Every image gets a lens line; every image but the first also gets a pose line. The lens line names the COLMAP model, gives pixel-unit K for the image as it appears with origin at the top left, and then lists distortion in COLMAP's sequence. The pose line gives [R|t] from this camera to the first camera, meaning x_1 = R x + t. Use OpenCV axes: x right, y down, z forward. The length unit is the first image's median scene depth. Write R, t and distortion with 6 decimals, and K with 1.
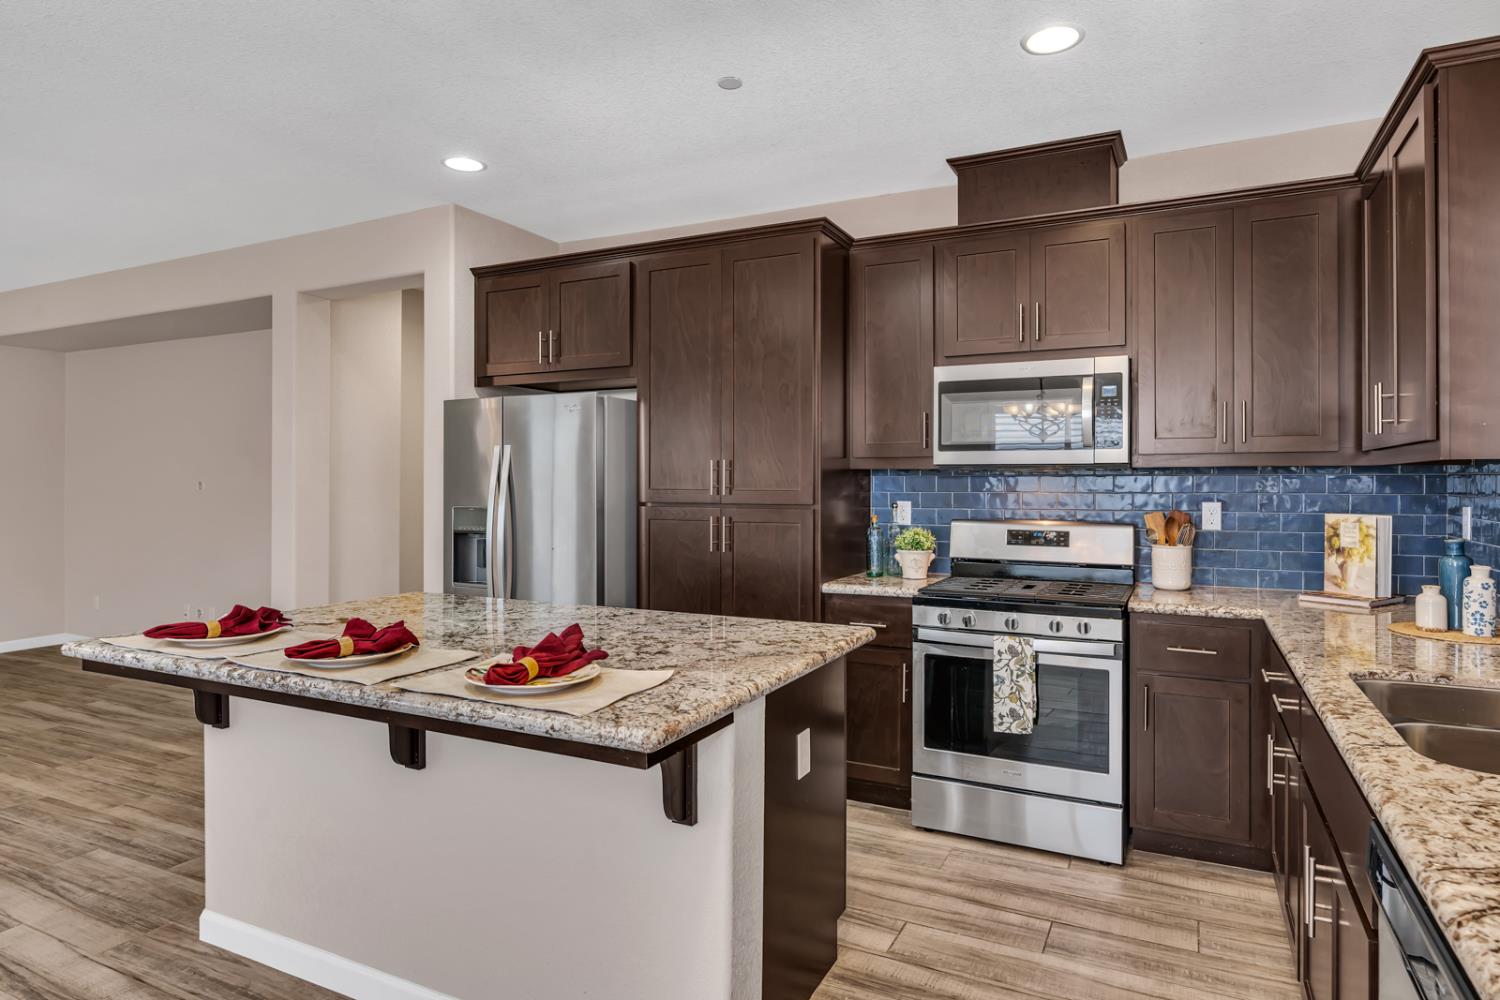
lens RADIAL K [[858.8, 0, 753.6], [0, 858.8, 487.7], [0, 0, 1]] dist [-0.001459, -0.001670]
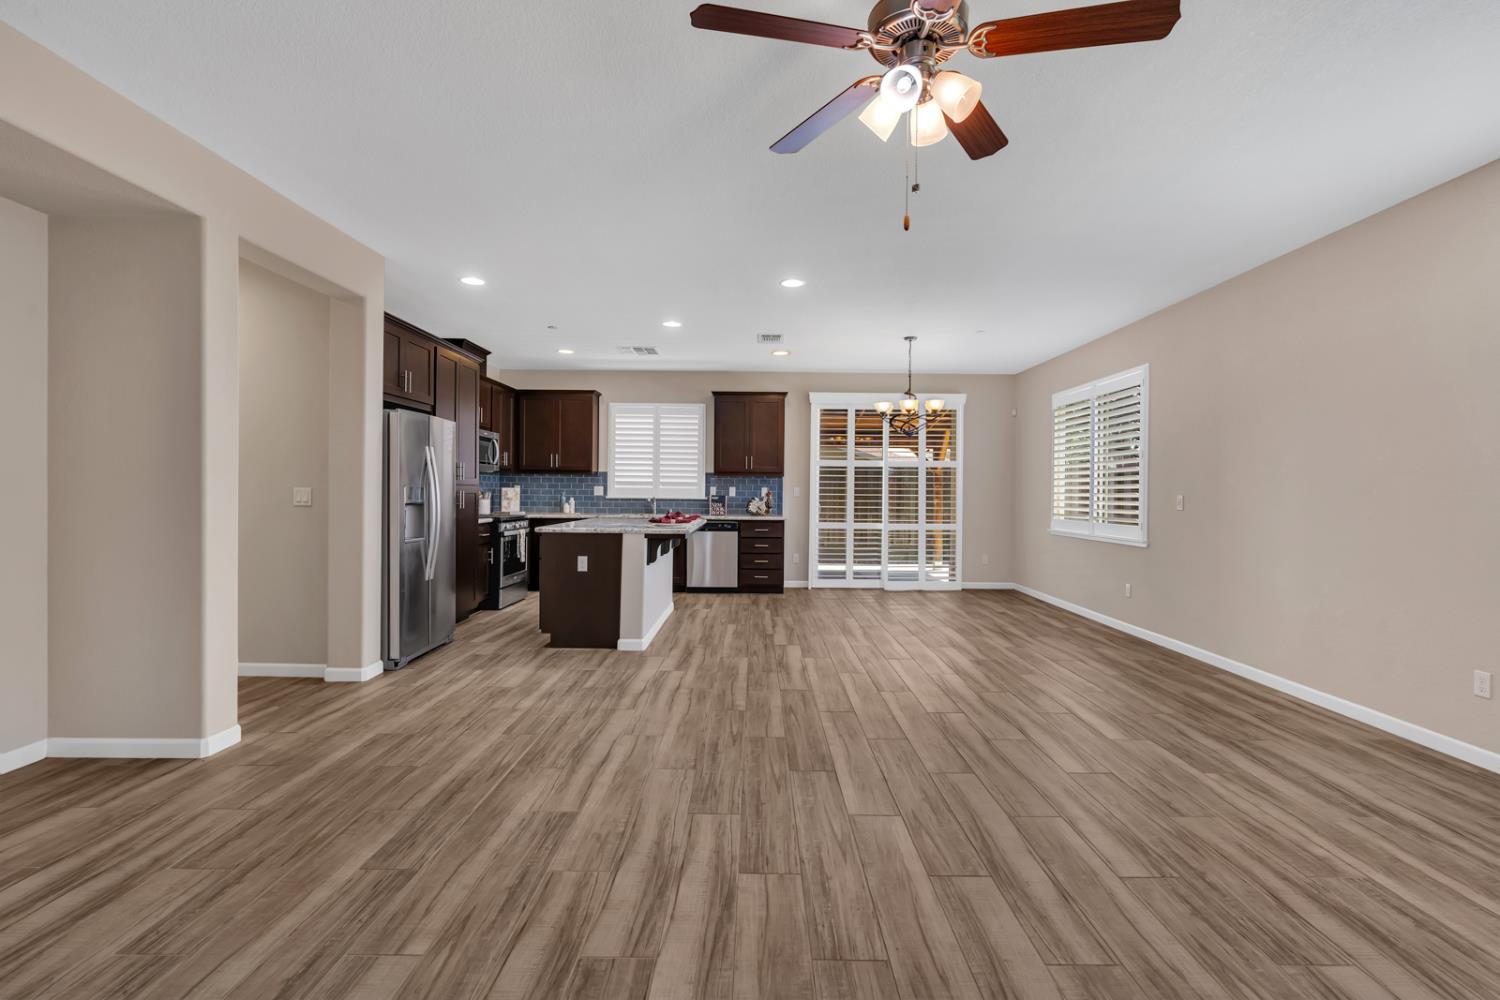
lens RADIAL K [[710.6, 0, 750.5], [0, 710.6, 478.6], [0, 0, 1]] dist [-0.001657, 0.001455]
pose [[-0.431946, 0.009620, 0.901848, -2.243292], [-0.004320, 0.999910, -0.012735, 0.026344], [-0.901889, -0.009397, -0.431866, 1.351809]]
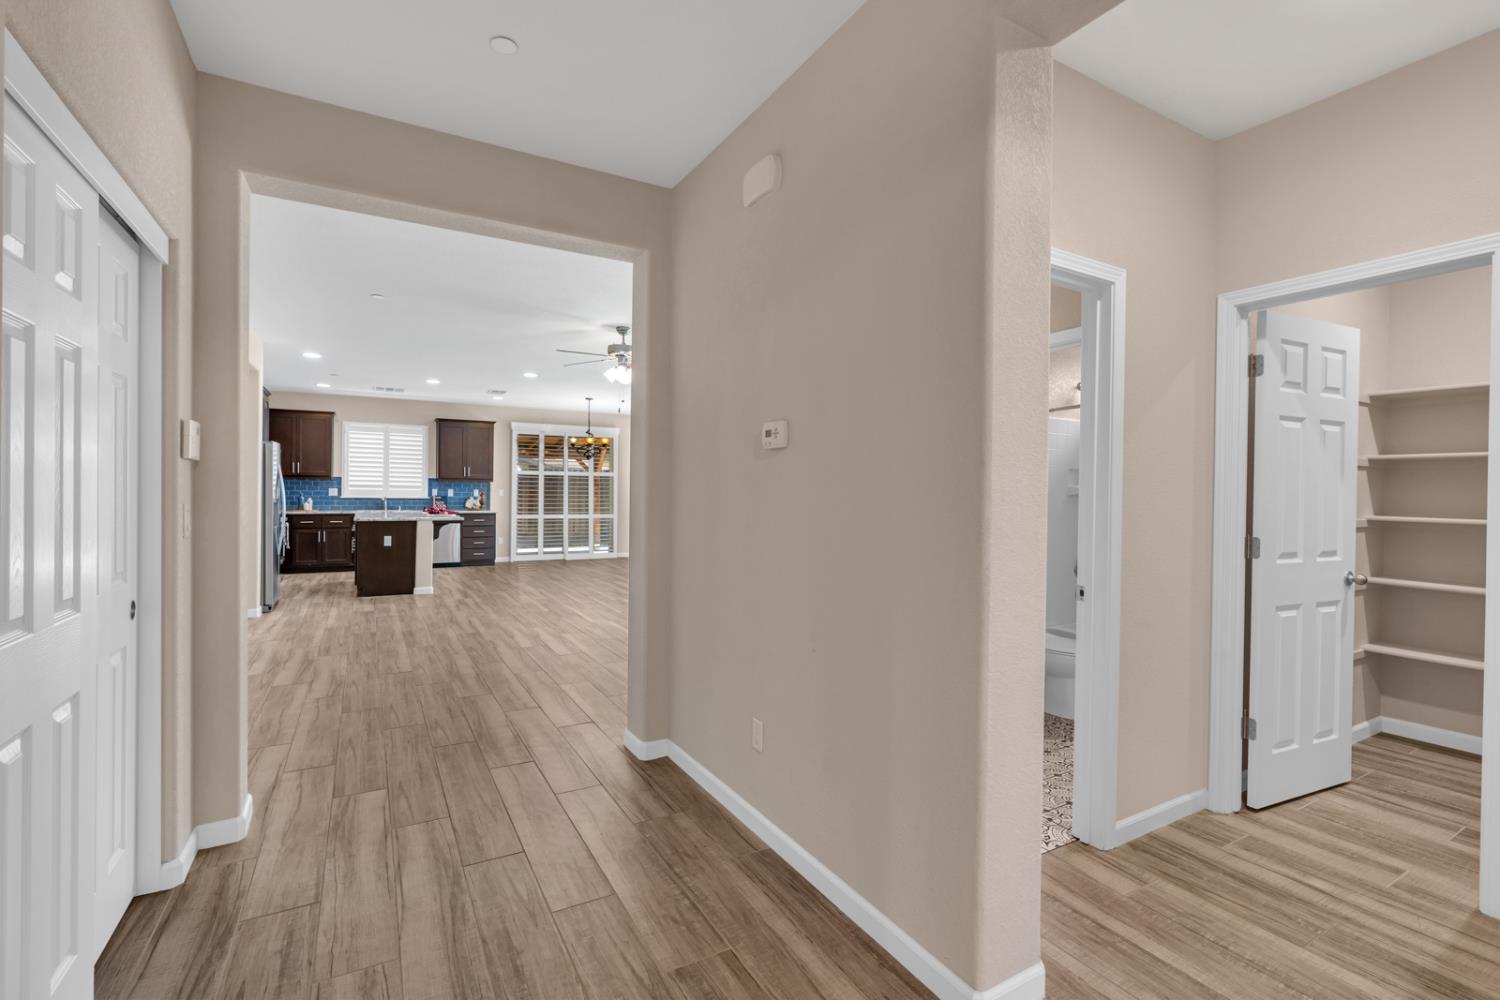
lens RADIAL K [[678.2, 0, 757.5], [0, 678.2, 500.9], [0, 0, 1]] dist [-0.010188, 0.004322]
pose [[-0.824155, -0.018444, 0.566064, -3.084114], [-0.009204, 0.999774, 0.019175, 0.000571], [-0.566290, 0.010593, -0.824138, 2.270801]]
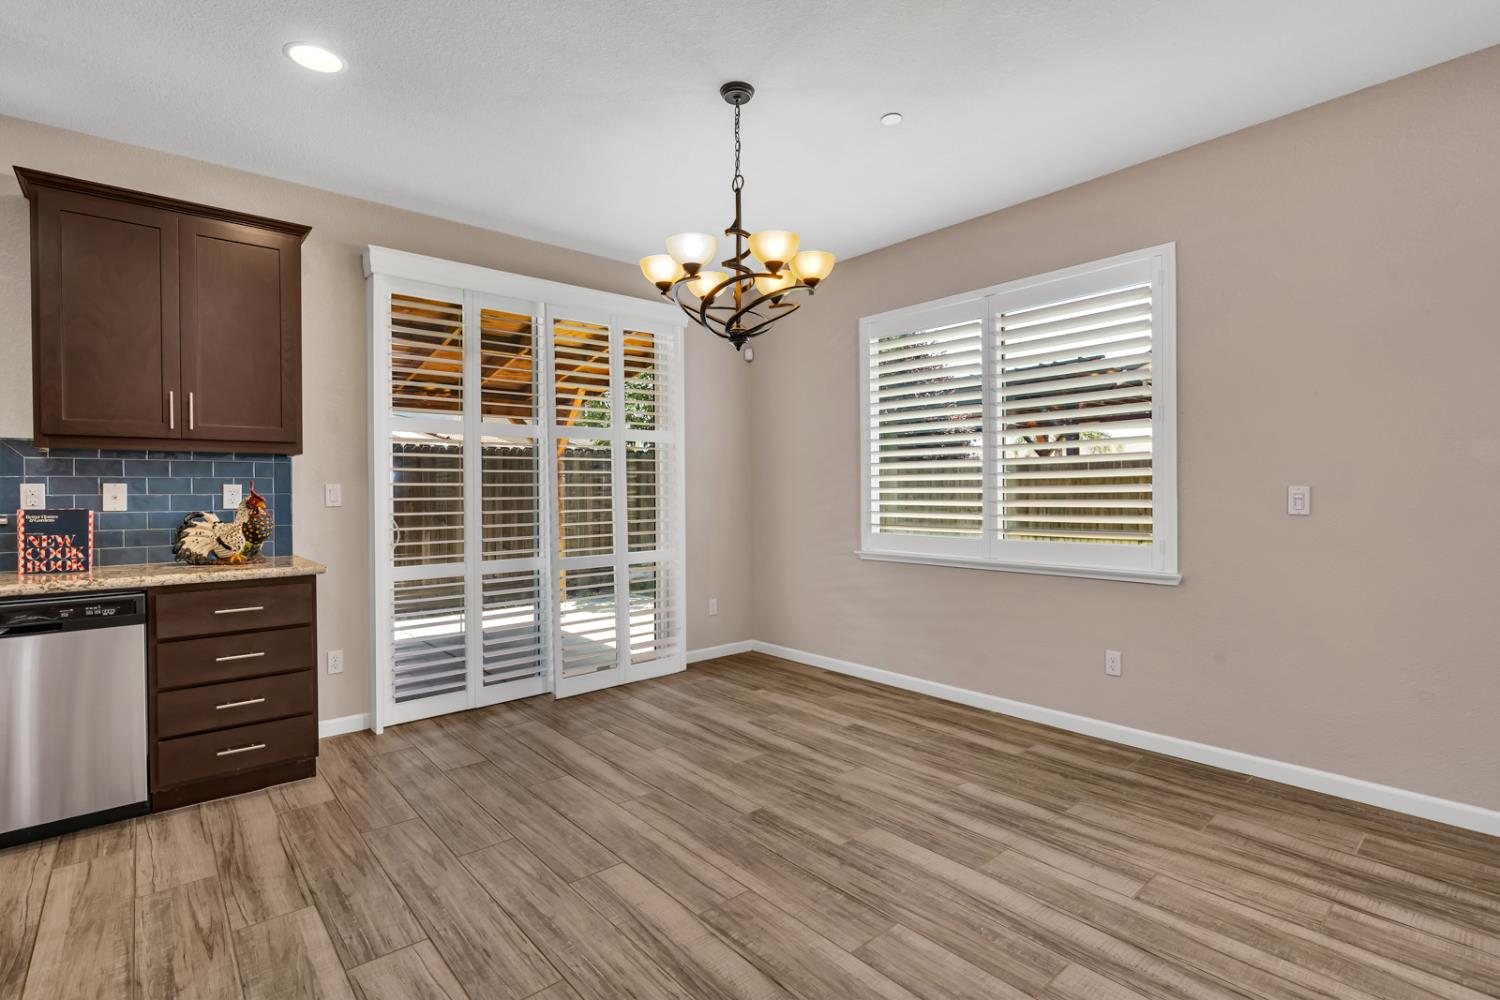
lens RADIAL K [[710.6, 0, 764.4], [0, 710.6, 496.8], [0, 0, 1]] dist [-0.001657, 0.001455]
pose [[-0.924704, 0.001228, 0.380685, -0.804693], [0.007608, 0.999855, 0.015255, 0.033243], [-0.380610, 0.017003, -0.924579, 0.733806]]
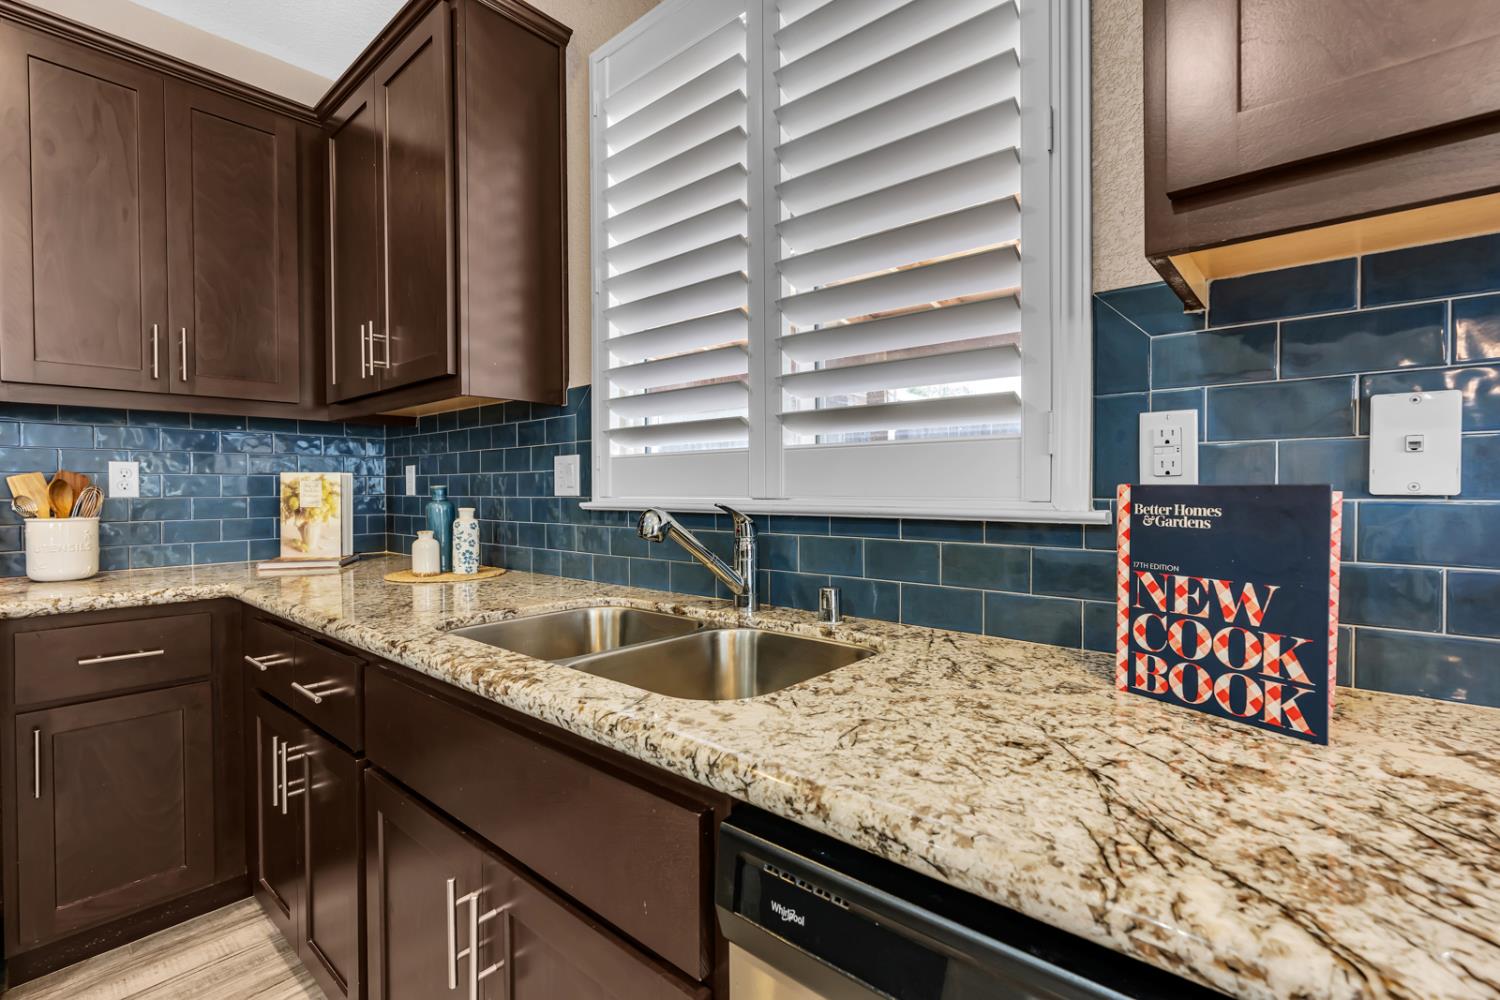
lens RADIAL K [[678.2, 0, 756.5], [0, 678.2, 497.0], [0, 0, 1]] dist [-0.010188, 0.004322]
pose [[0.246859, -0.010312, 0.968996, 0.097390], [0.010103, 0.999916, 0.008067, 0.057174], [-0.968999, 0.007798, 0.246943, 0.341966]]
